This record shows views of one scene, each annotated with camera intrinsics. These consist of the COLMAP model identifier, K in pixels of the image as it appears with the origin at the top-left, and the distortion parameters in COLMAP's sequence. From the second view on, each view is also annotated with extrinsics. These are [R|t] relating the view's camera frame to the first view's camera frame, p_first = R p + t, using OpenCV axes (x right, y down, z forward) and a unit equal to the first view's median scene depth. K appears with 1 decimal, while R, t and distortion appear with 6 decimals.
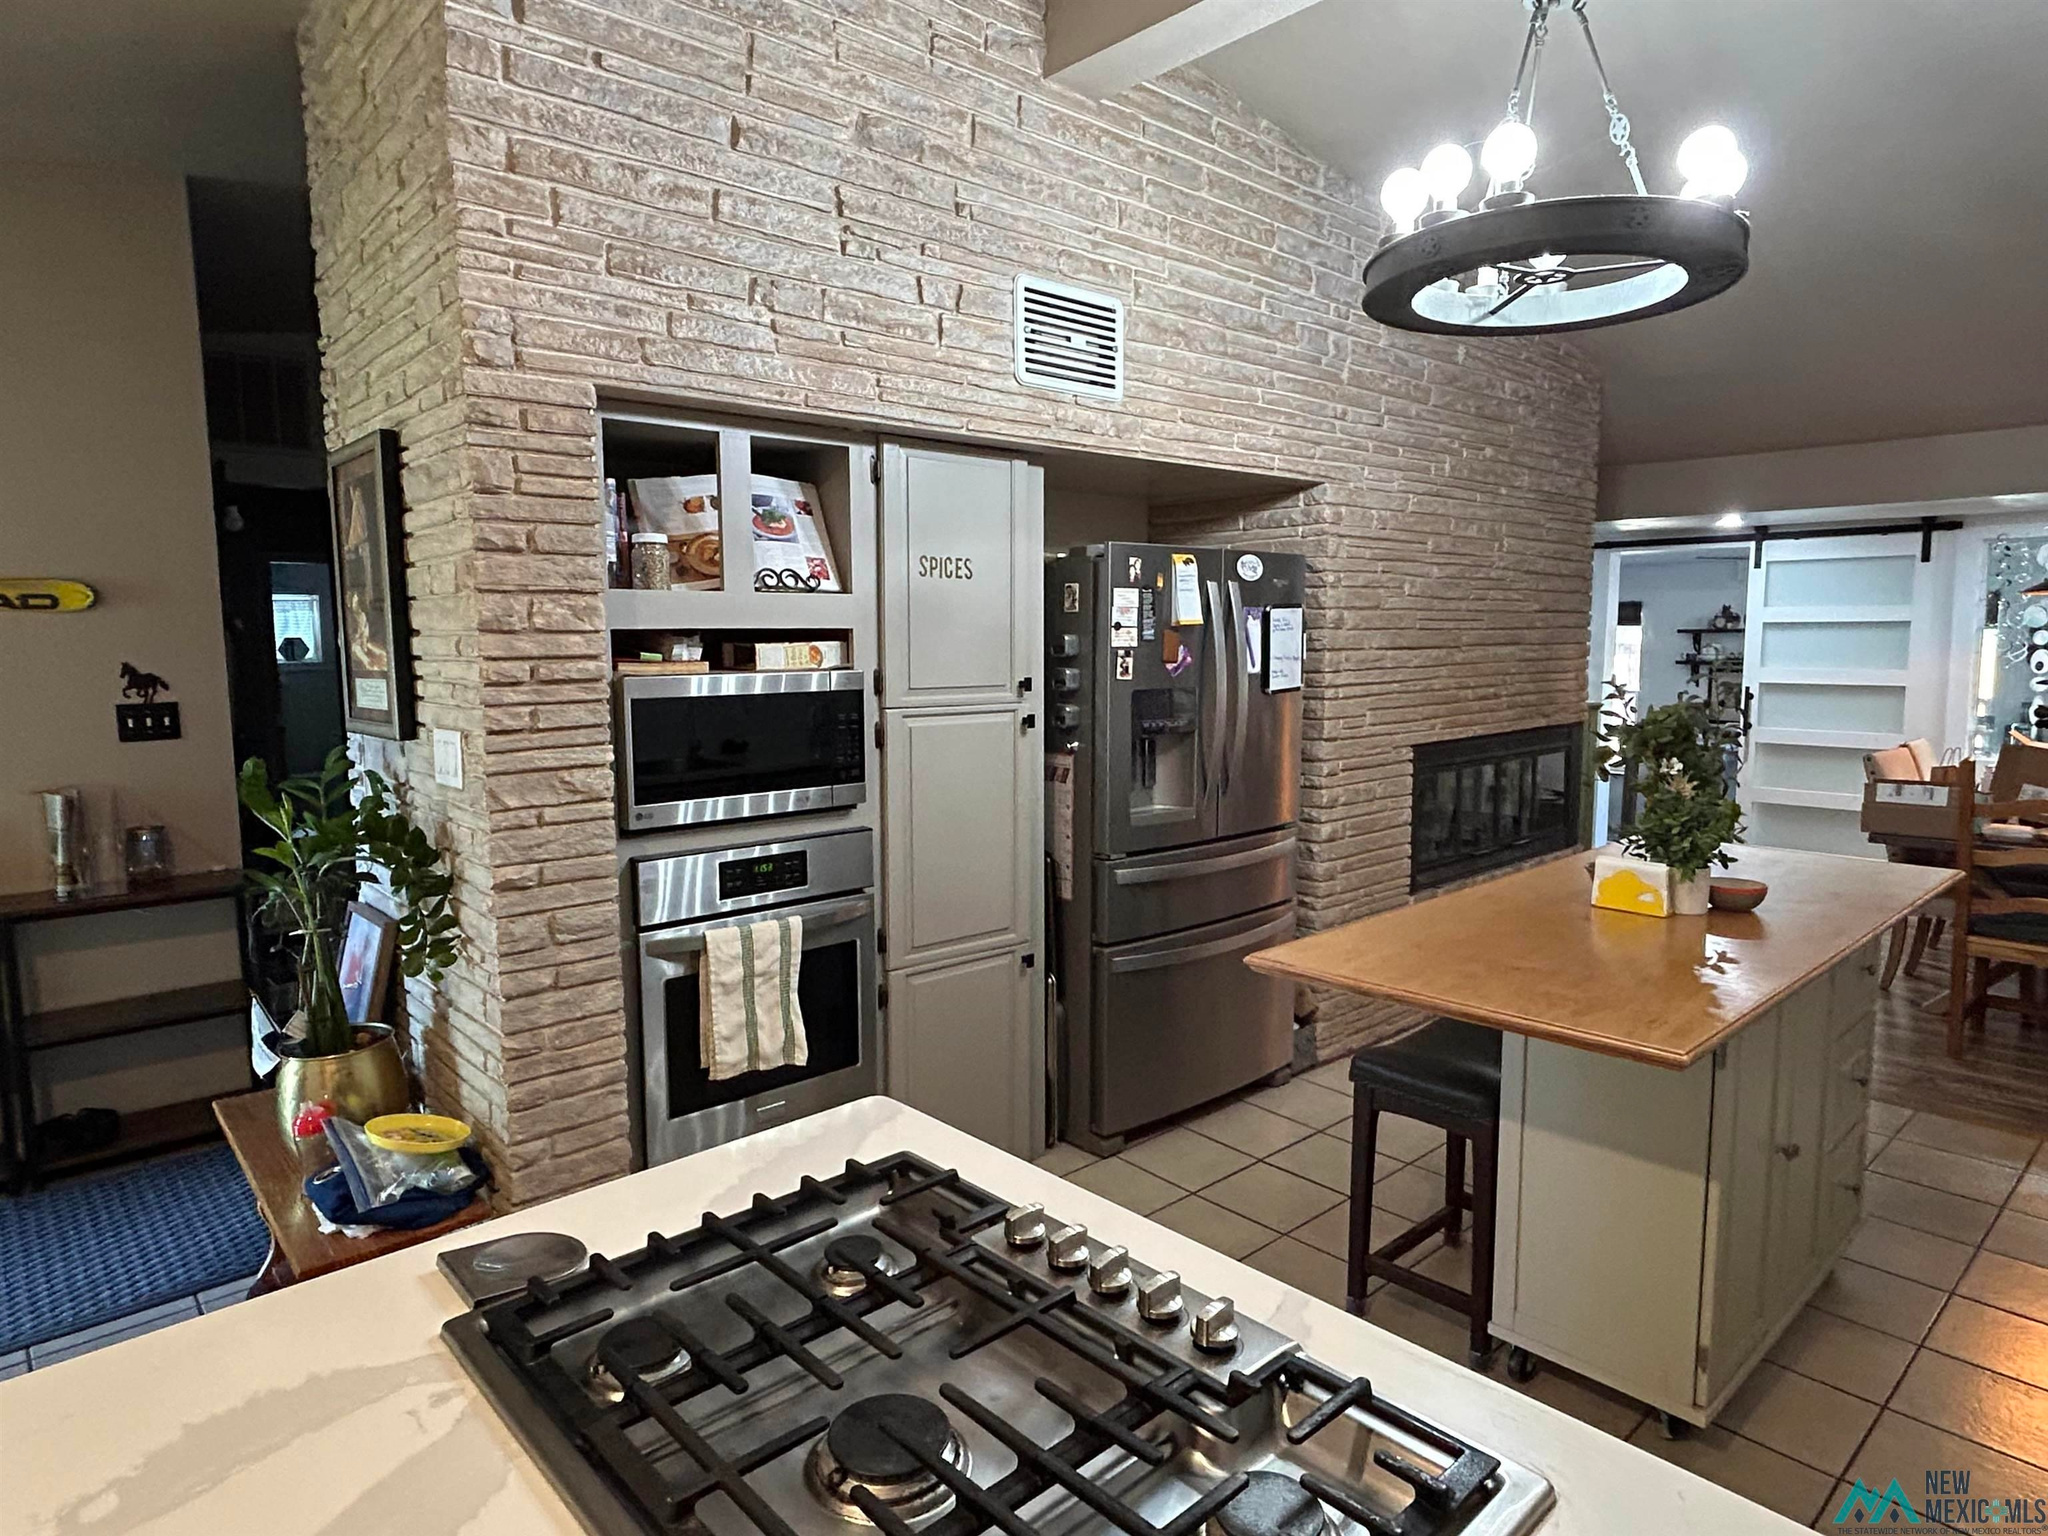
lens RADIAL K [[1197.2, 0, 1019.7], [0, 1197.2, 776.7], [0, 0, 1]] dist [0.004836, -0.002145]
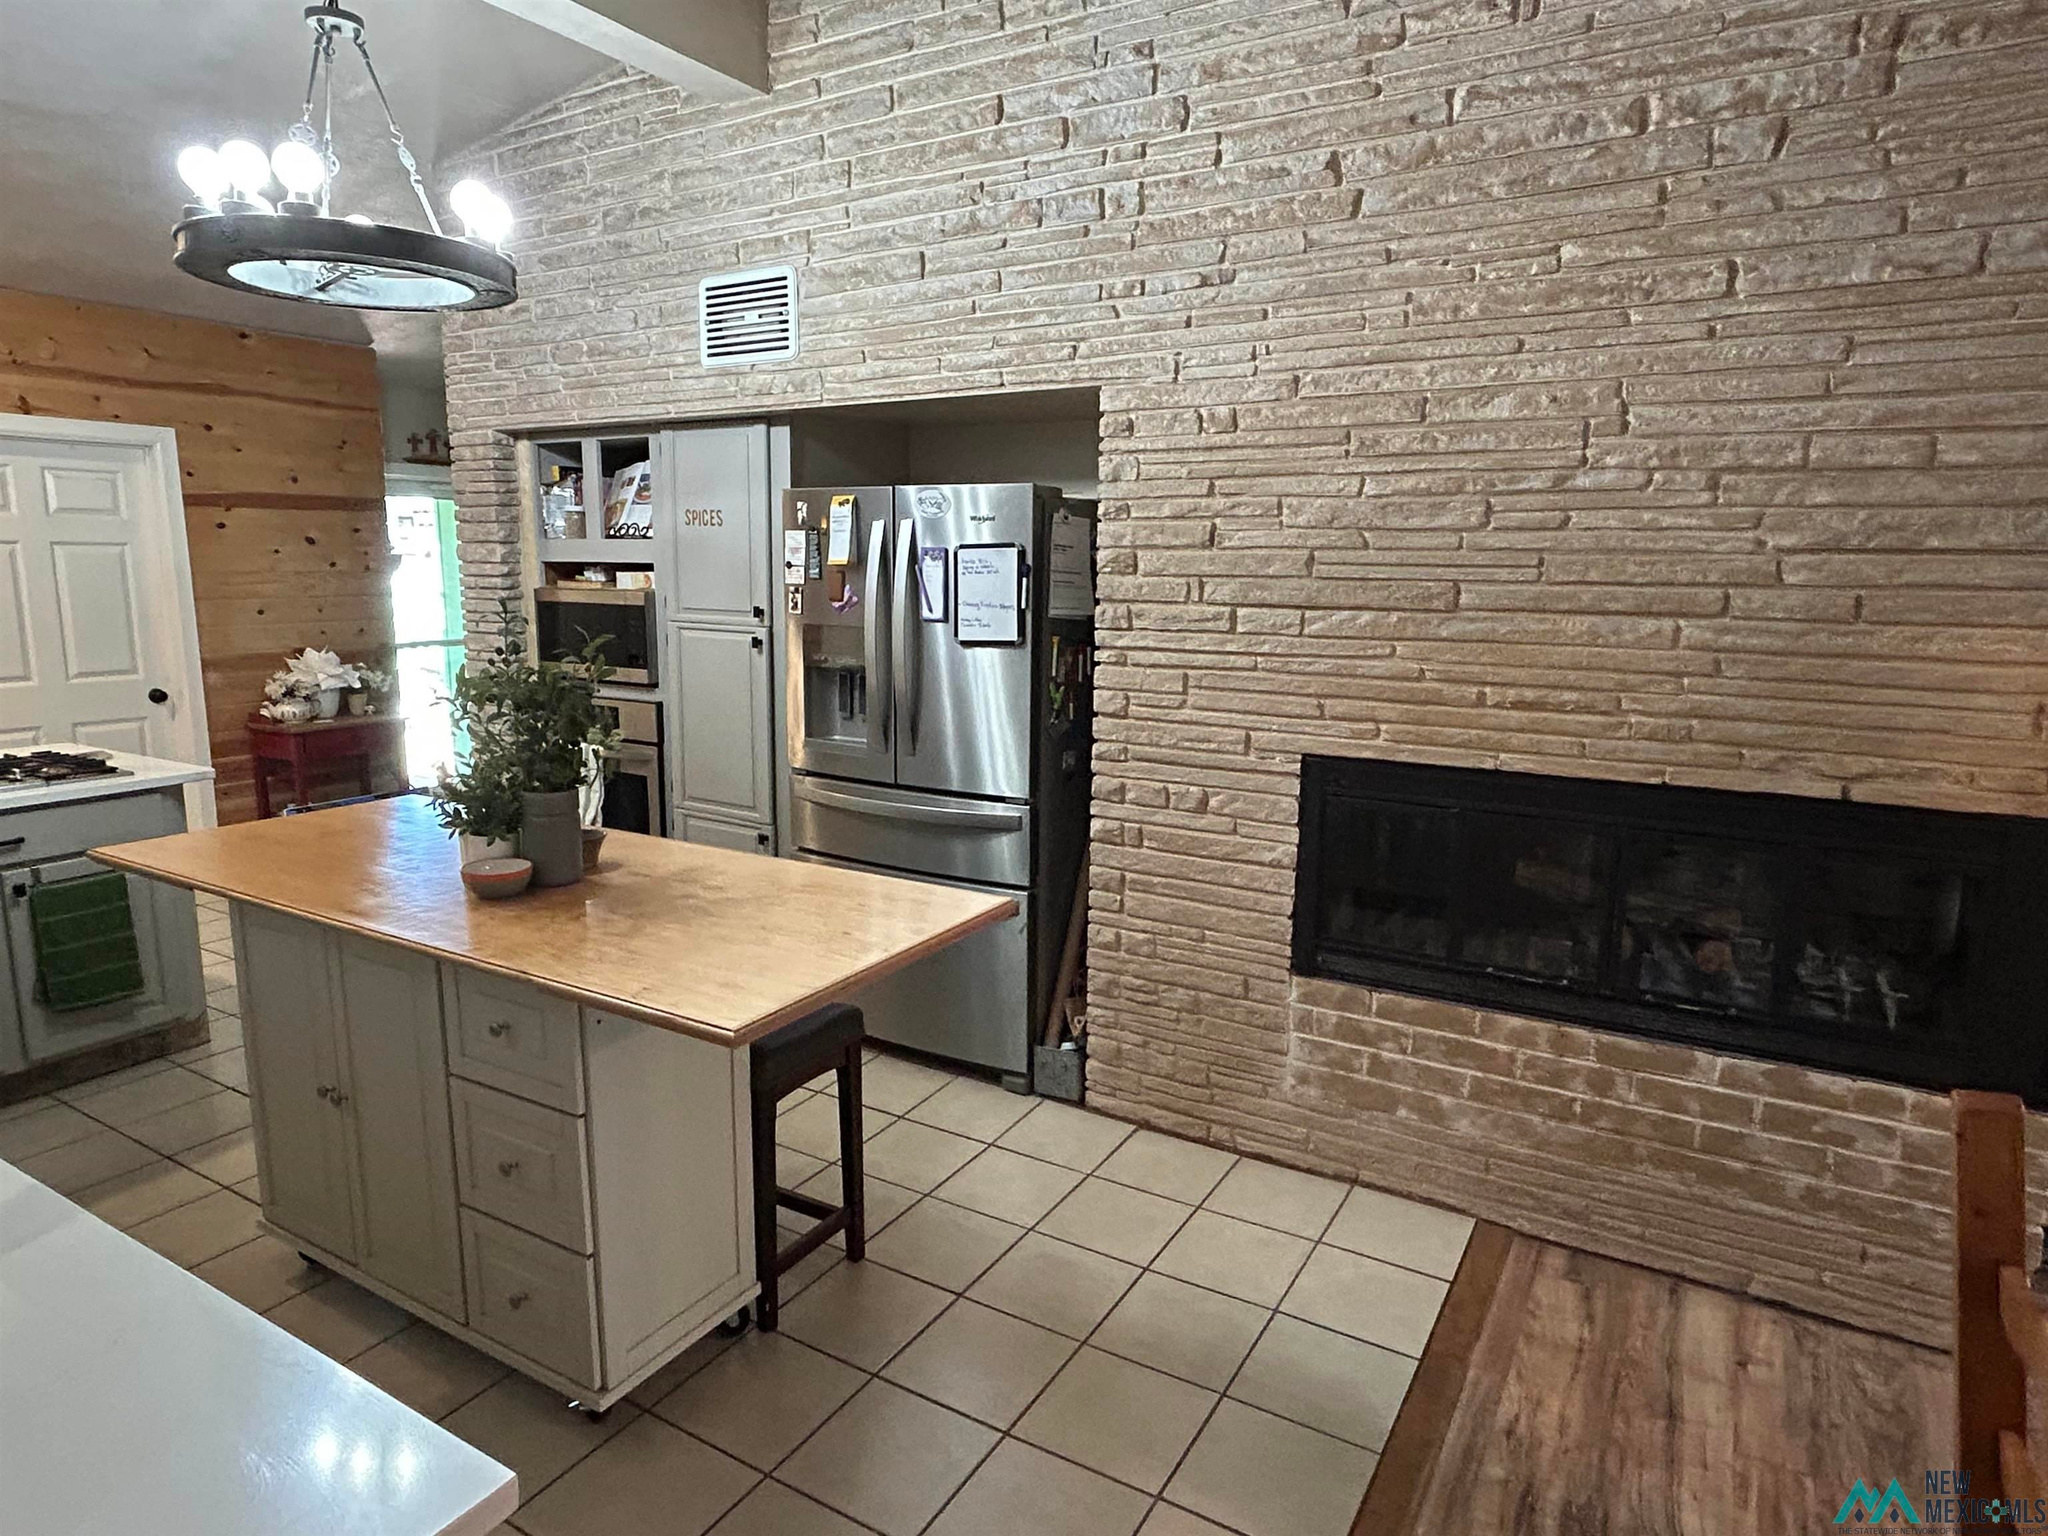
lens RADIAL K [[1197.2, 0, 1029.3], [0, 1197.2, 773.6], [0, 0, 1]] dist [0.004836, -0.002145]
pose [[0.292019, 0.180902, -0.939148, 1.253692], [-0.125013, 0.980744, 0.150043, -0.132472], [0.948207, 0.073590, 0.309011, 0.895607]]
